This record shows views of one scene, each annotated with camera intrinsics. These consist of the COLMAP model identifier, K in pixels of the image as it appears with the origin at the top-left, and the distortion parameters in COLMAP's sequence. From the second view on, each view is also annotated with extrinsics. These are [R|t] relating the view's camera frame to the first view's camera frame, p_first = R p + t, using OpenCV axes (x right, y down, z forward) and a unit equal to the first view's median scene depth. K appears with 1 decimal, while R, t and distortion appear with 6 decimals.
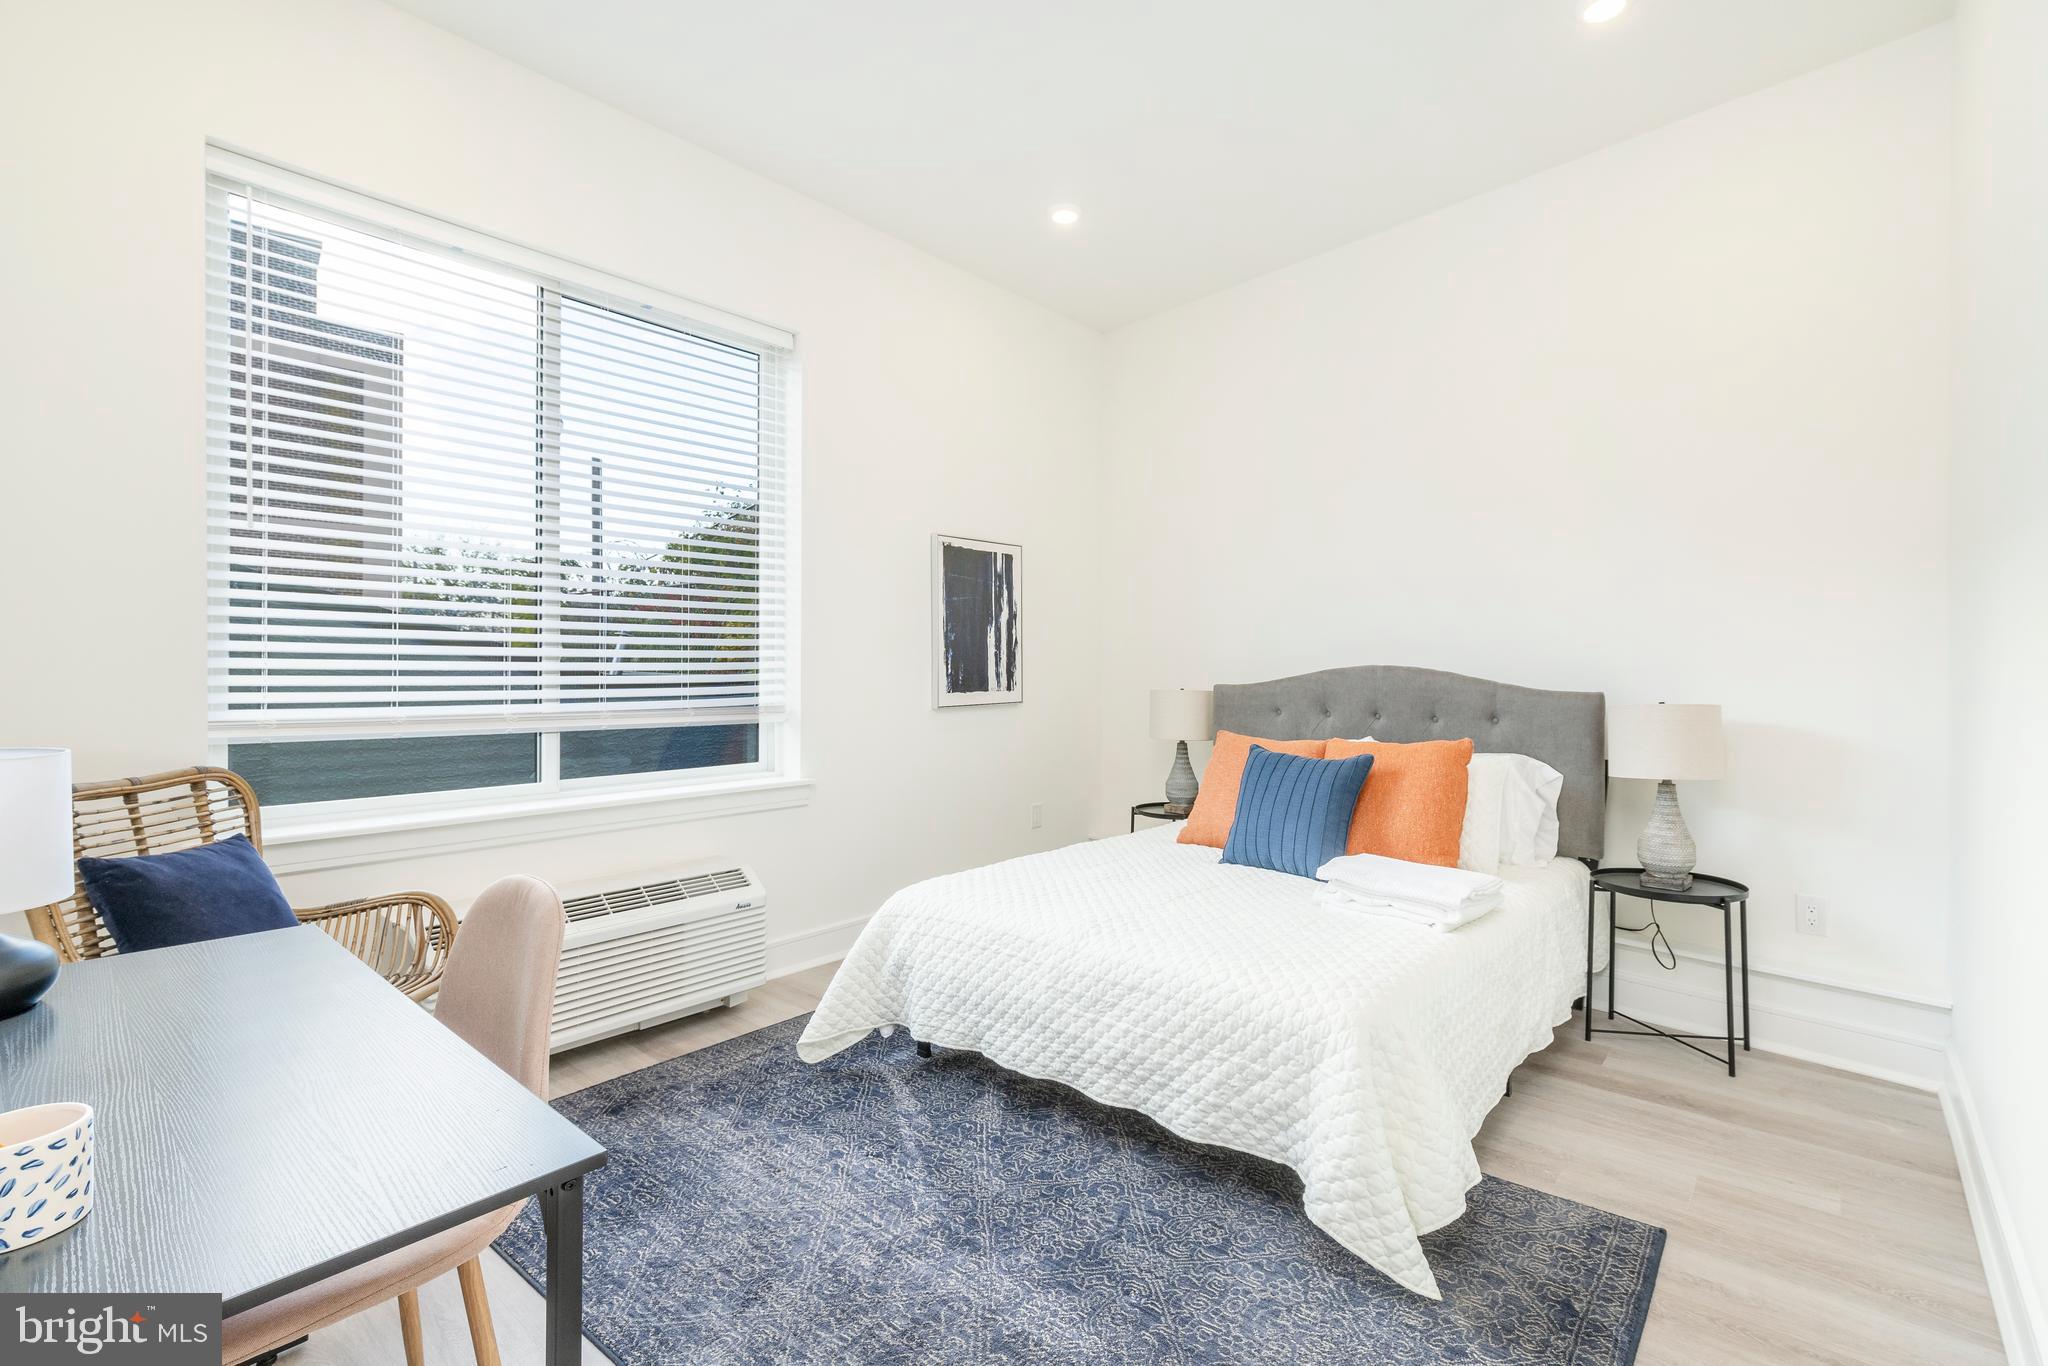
lens RADIAL K [[945.2, 0, 1083.3], [0, 945.2, 668.2], [0, 0, 1]] dist [0.005132, -0.002482]
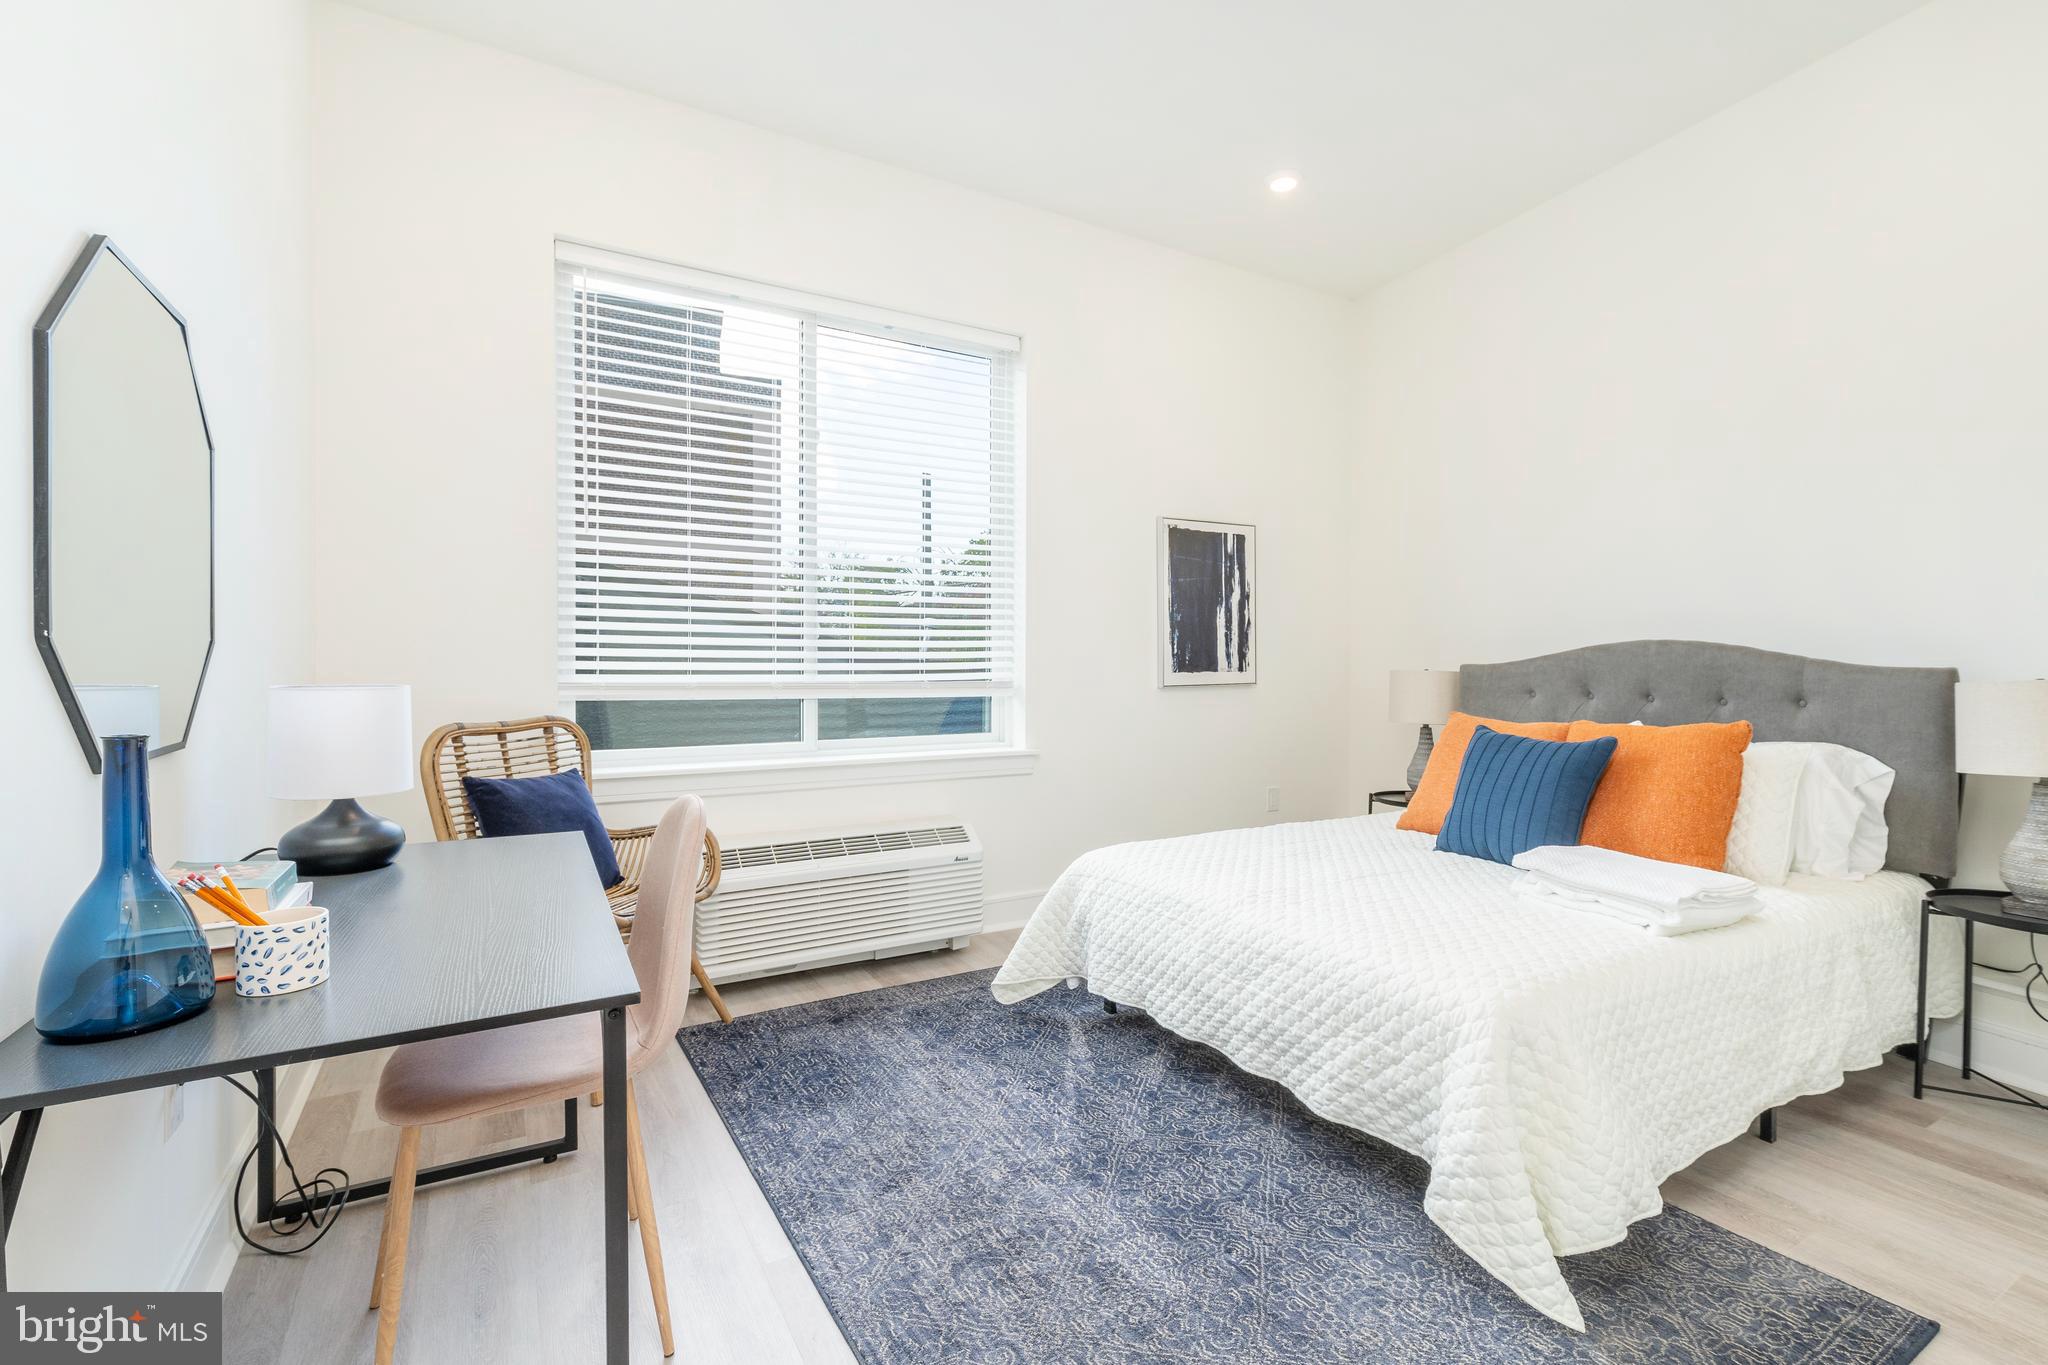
lens RADIAL K [[945.2, 0, 1084.5], [0, 945.2, 669.7], [0, 0, 1]] dist [0.005132, -0.002482]
pose [[0.943206, -0.000592, -0.332209, 0.184284], [0.002171, 0.999988, 0.004384, 0.032600], [0.332202, -0.004856, 0.943196, 0.007893]]
